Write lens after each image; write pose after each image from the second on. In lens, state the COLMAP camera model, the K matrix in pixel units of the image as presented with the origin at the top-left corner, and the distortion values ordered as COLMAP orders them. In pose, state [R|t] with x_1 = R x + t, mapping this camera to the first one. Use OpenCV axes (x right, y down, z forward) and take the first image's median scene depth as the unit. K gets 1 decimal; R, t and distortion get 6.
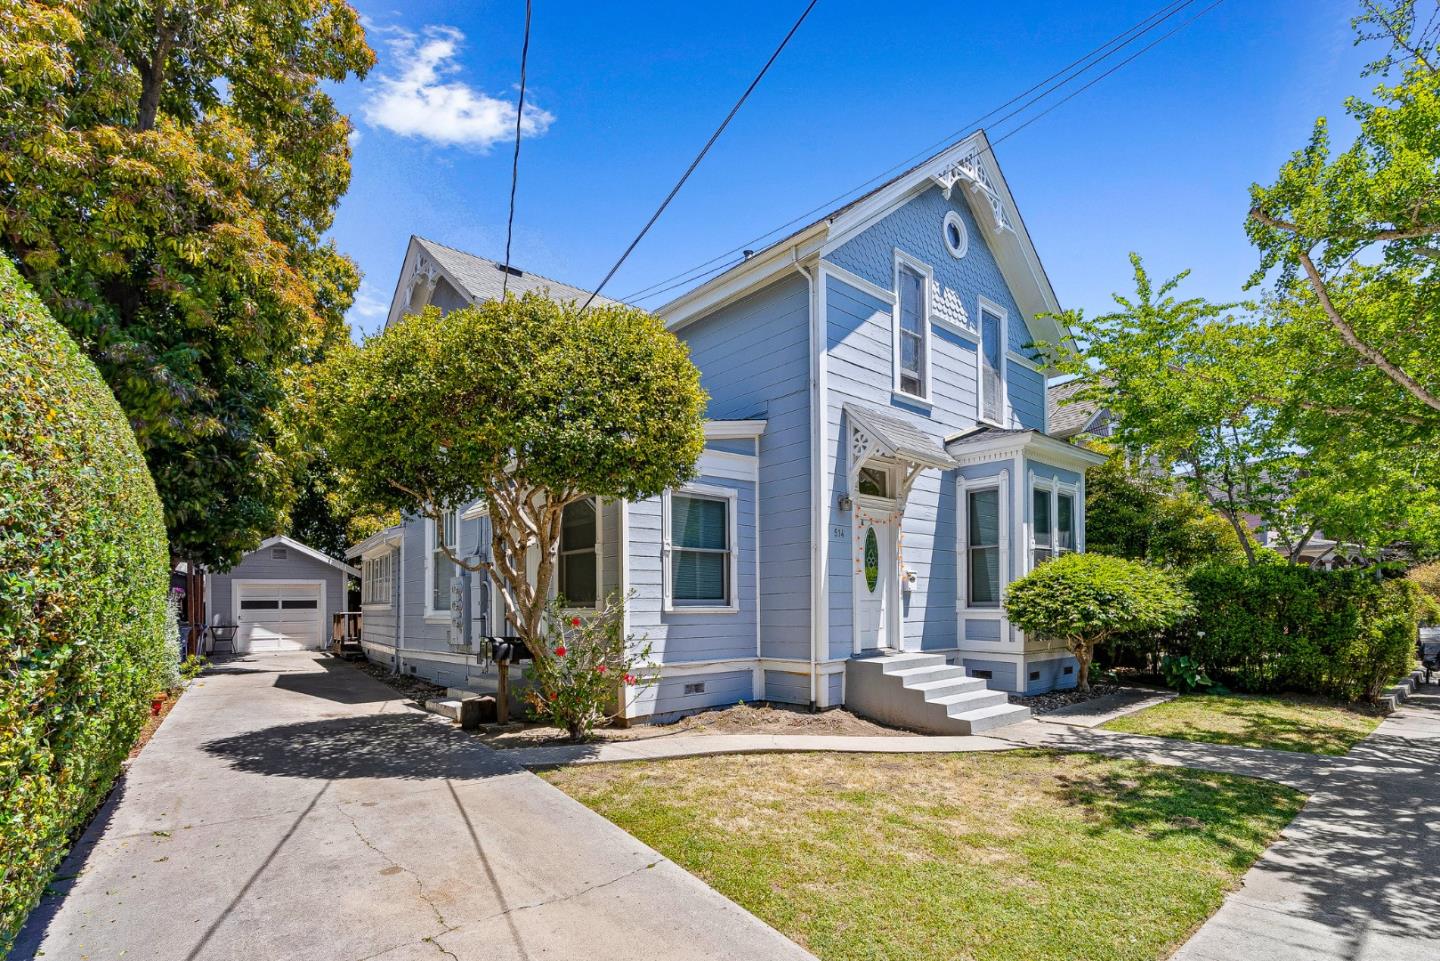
lens RADIAL K [[695.5, 0, 703.8], [0, 695.5, 592.9], [0, 0, 1]] dist [-0.002899, 0.000028]
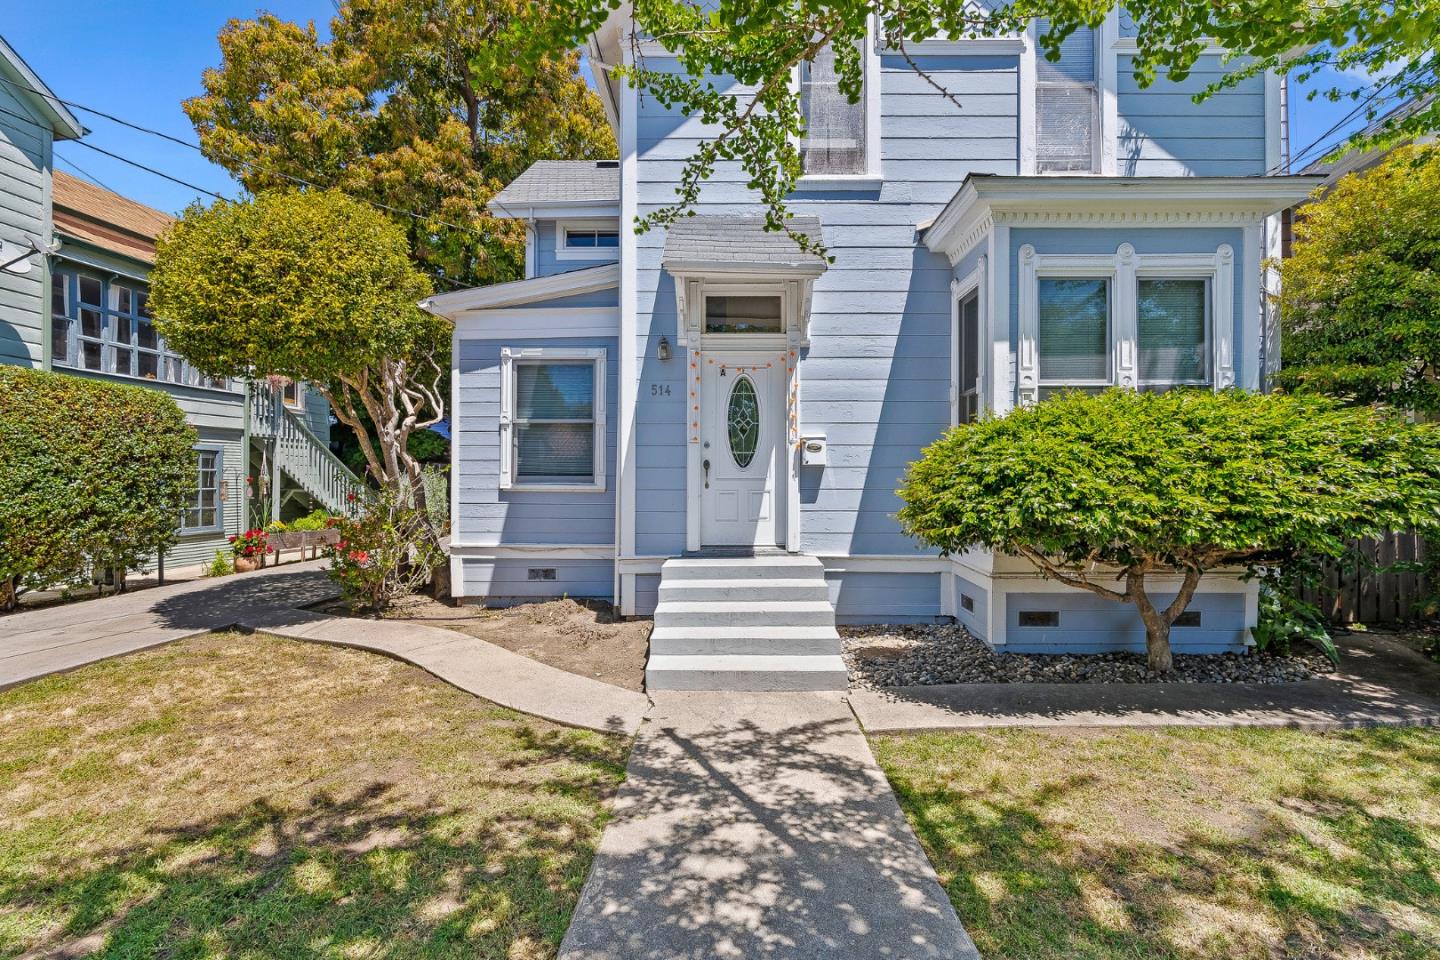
lens RADIAL K [[644.8, 0, 721.7], [0, 644.8, 474.4], [0, 0, 1]] dist [0.001796, -0.000060]
pose [[0.753871, 0.005088, -0.657002, 0.731814], [0.002417, 0.999942, 0.010517, -0.001482], [0.657017, -0.009516, 0.753815, 0.529630]]
